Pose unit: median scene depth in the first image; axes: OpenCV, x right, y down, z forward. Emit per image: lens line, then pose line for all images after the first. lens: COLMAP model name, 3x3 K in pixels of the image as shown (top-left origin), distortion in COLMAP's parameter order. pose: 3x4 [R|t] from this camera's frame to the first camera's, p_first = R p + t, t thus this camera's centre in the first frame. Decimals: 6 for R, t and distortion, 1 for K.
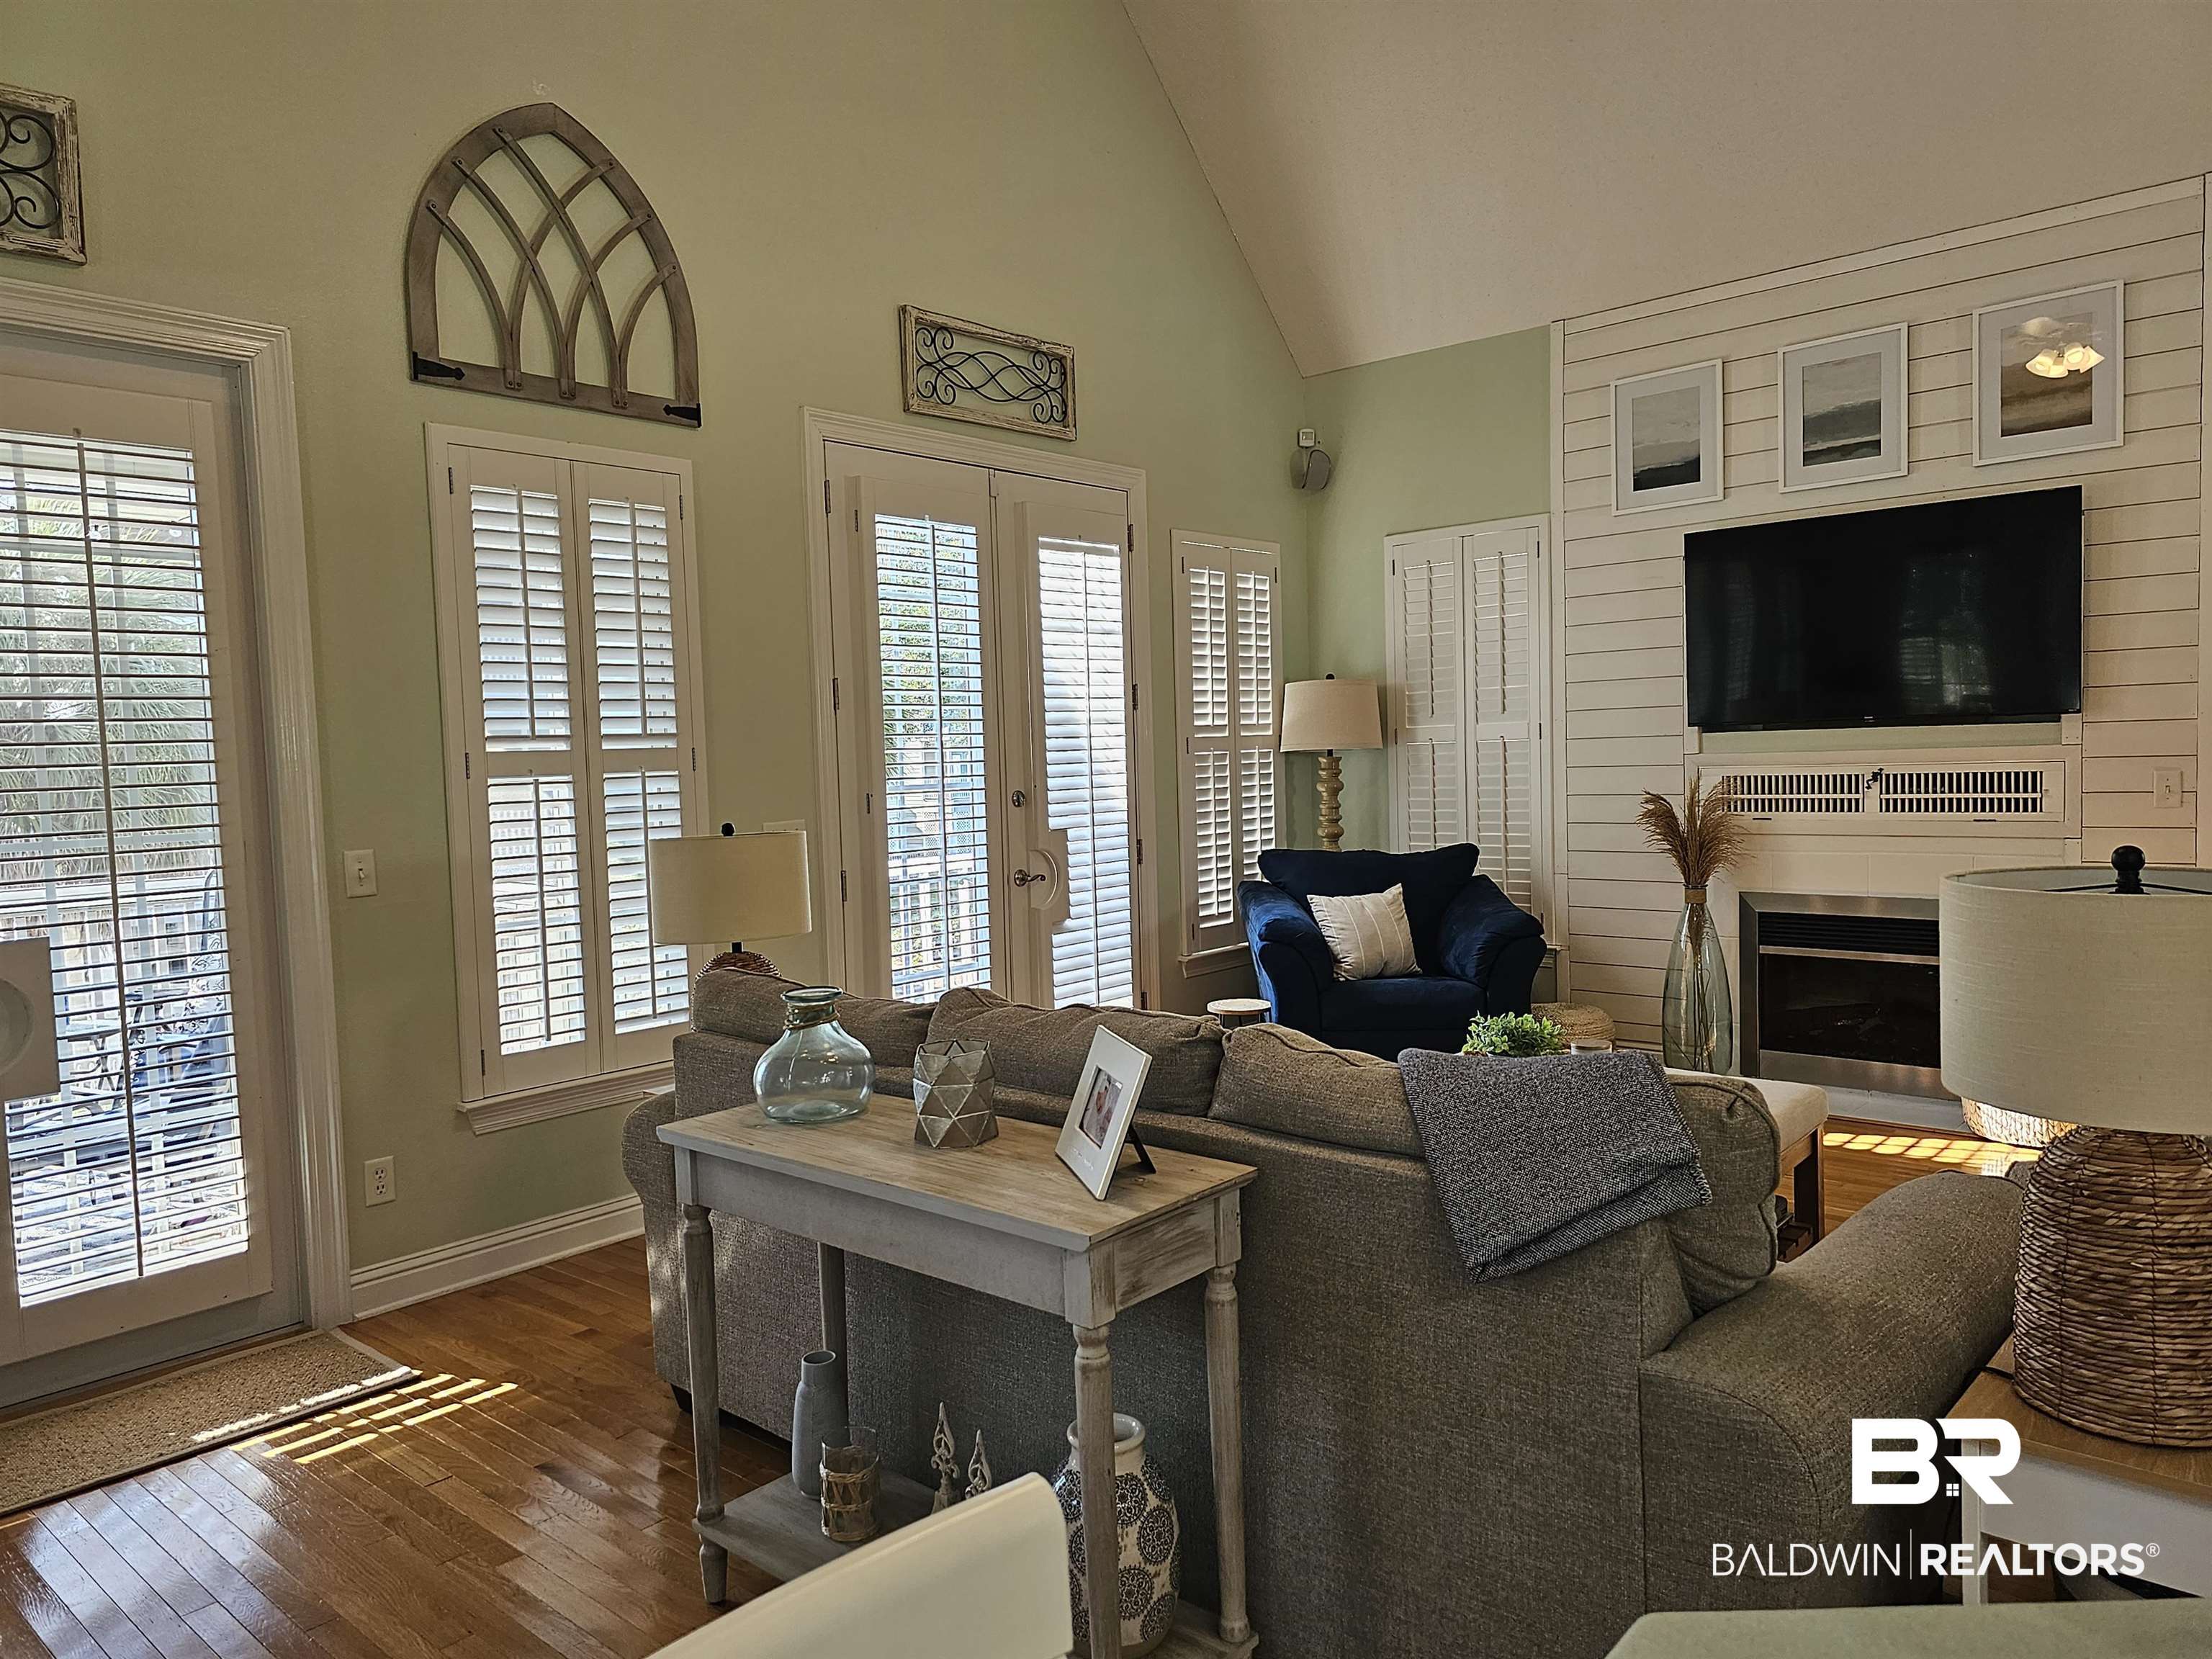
lens RADIAL K [[1467.0, 0, 1099.3], [0, 1467.0, 842.4], [0, 0, 1]] dist [0.052352, -0.050050]
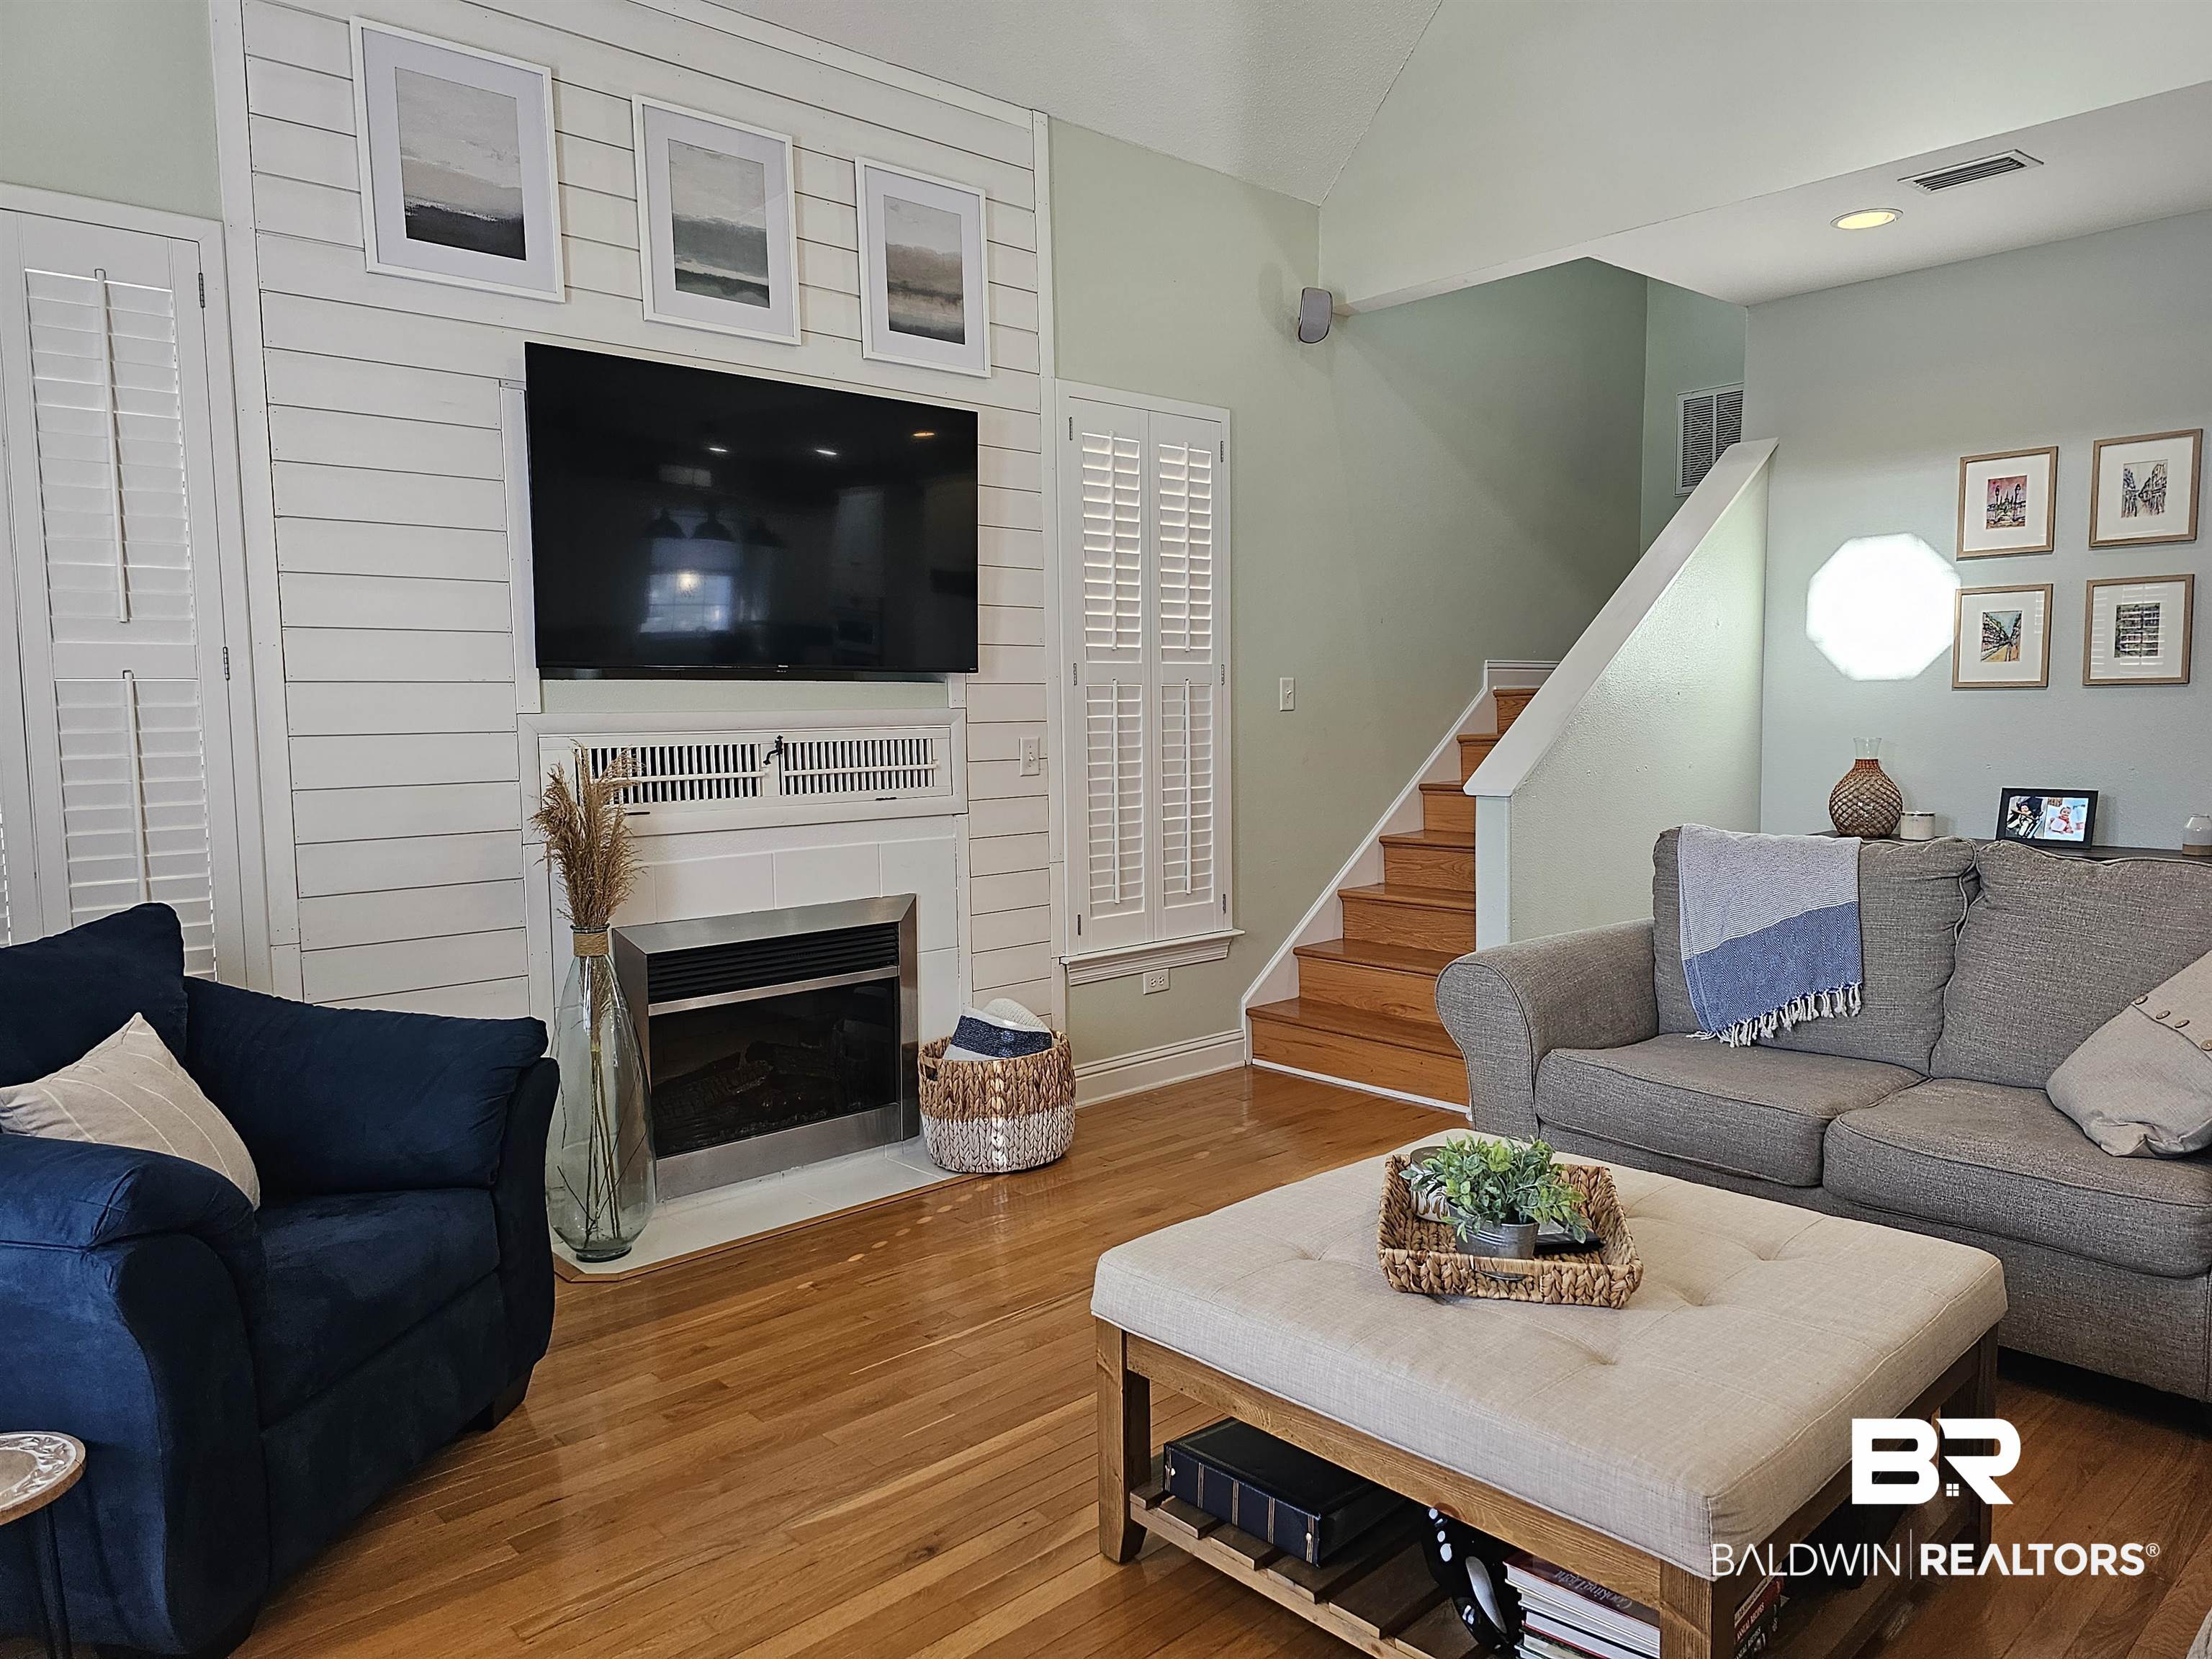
lens RADIAL K [[1467.0, 0, 1110.1], [0, 1467.0, 829.2], [0, 0, 1]] dist [0.052352, -0.050050]
pose [[0.107393, -0.052282, 0.992841, -0.180352], [0.073187, 0.996323, 0.044549, -0.022657], [-0.991519, 0.067879, 0.110825, 0.712086]]
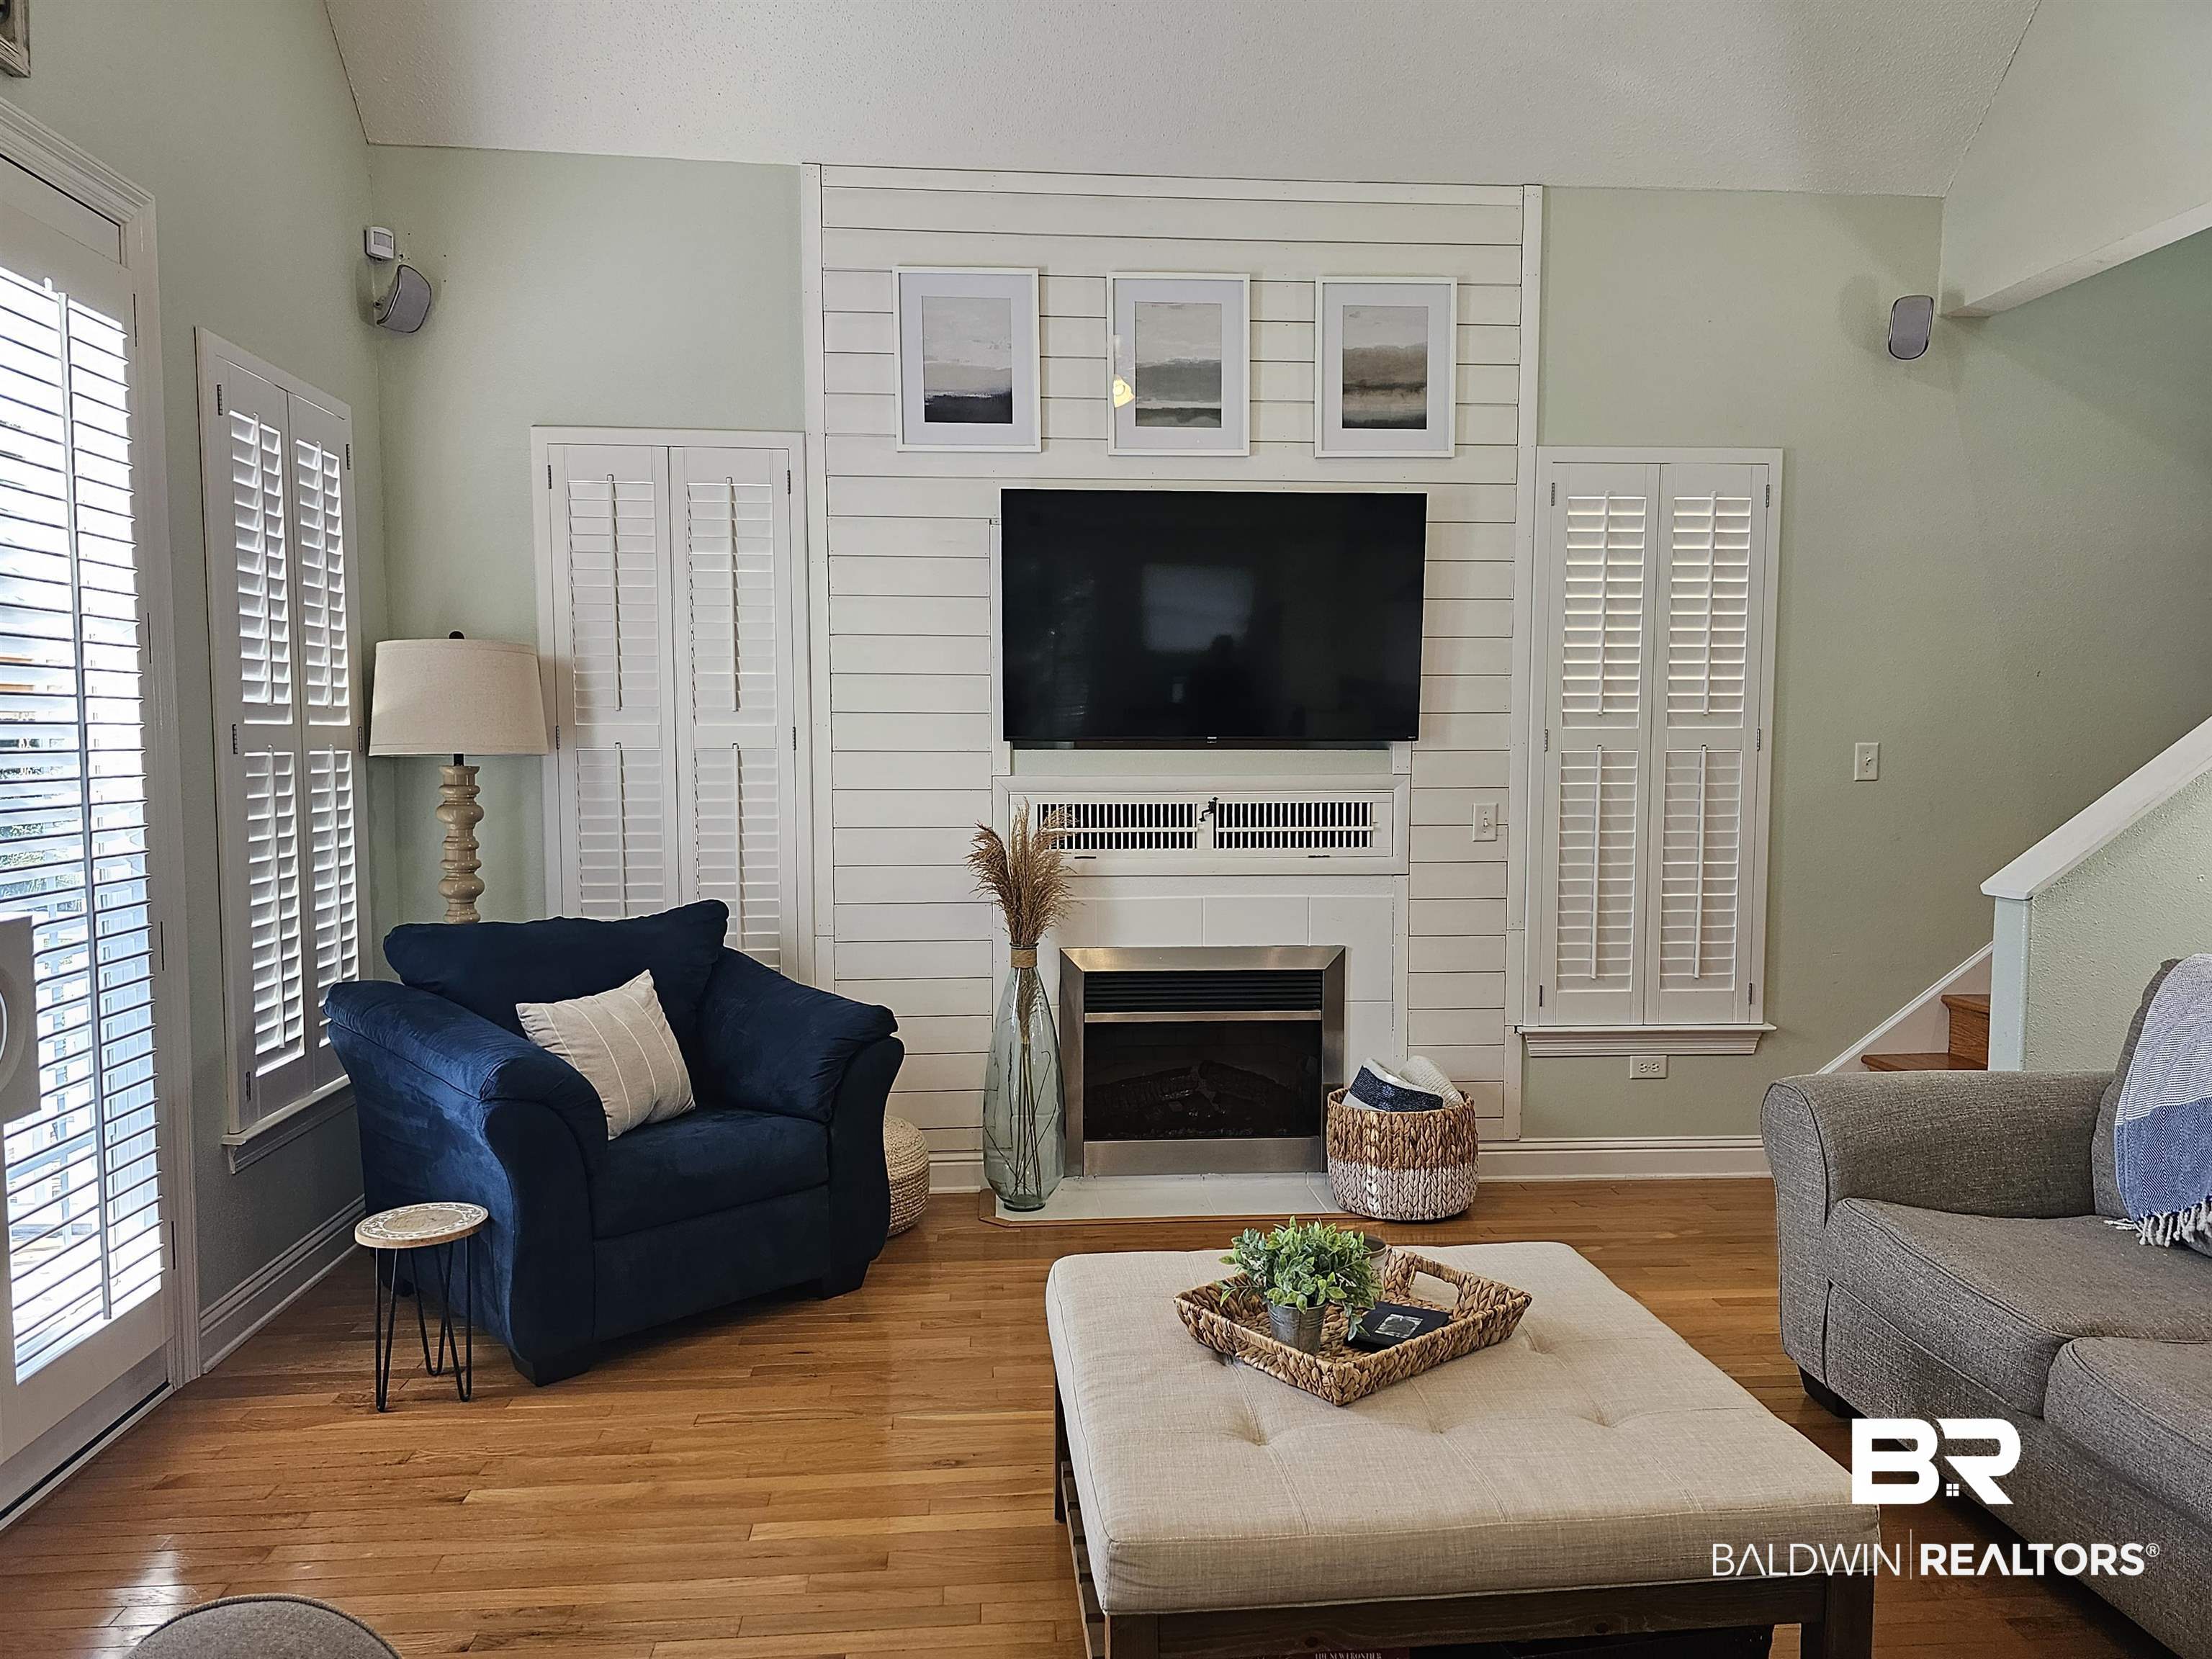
lens RADIAL K [[1467.0, 0, 1092.5], [0, 1467.0, 849.8], [0, 0, 1]] dist [0.052352, -0.050050]
pose [[0.690955, -0.018851, 0.722652, -0.126230], [0.022440, 0.999738, 0.004624, -0.023576], [-0.722549, 0.013021, 0.691197, 0.439742]]
